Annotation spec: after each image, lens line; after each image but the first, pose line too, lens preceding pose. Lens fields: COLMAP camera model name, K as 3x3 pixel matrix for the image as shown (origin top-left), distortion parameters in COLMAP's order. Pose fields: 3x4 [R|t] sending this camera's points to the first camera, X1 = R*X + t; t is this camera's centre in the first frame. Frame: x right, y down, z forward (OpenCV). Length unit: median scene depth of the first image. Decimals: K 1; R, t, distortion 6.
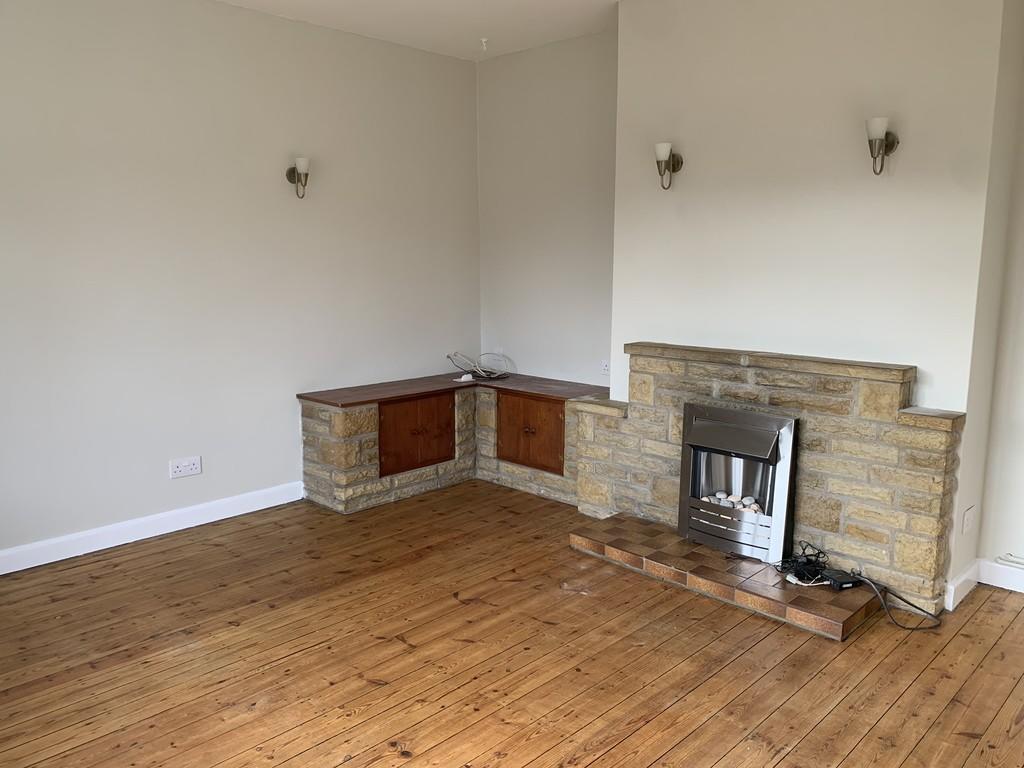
lens RADIAL K [[777.8, 0, 512.1], [0, 777.8, 385.0], [0, 0, 1]] dist [0.039010, -0.015002]
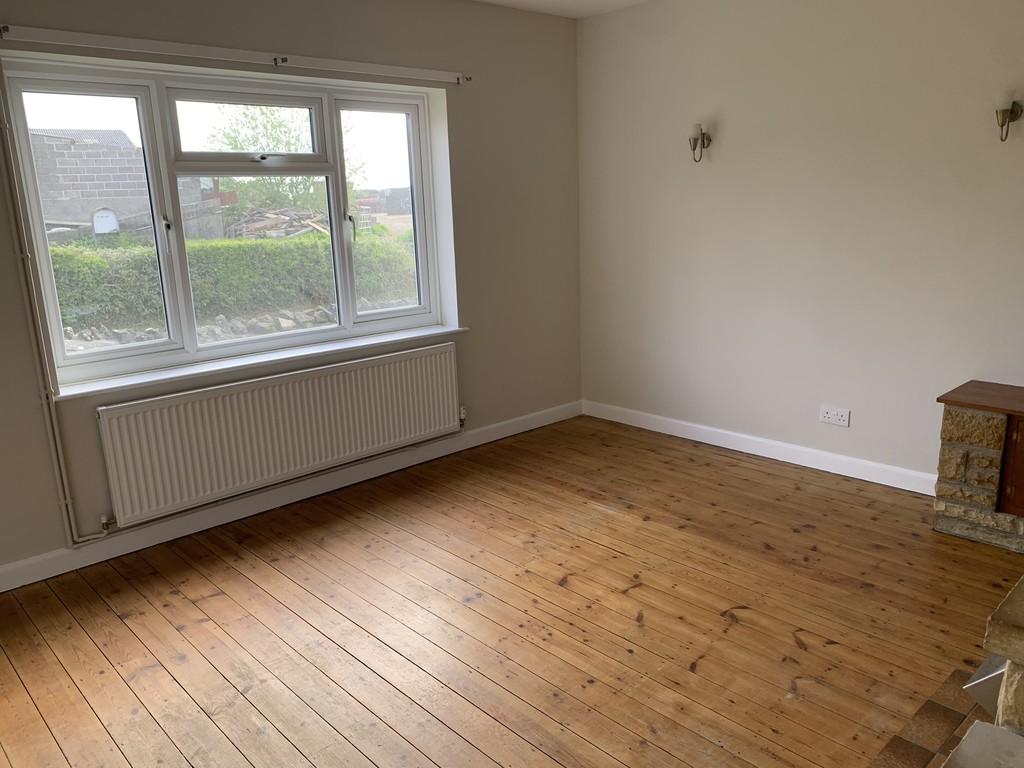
lens RADIAL K [[777.8, 0, 511.6], [0, 777.8, 377.7], [0, 0, 1]] dist [0.039010, -0.015002]
pose [[-0.033342, 0.231557, -0.972250, 0.723996], [-0.132192, 0.963222, 0.233941, -0.158775], [0.990663, 0.136324, -0.001505, 0.663208]]
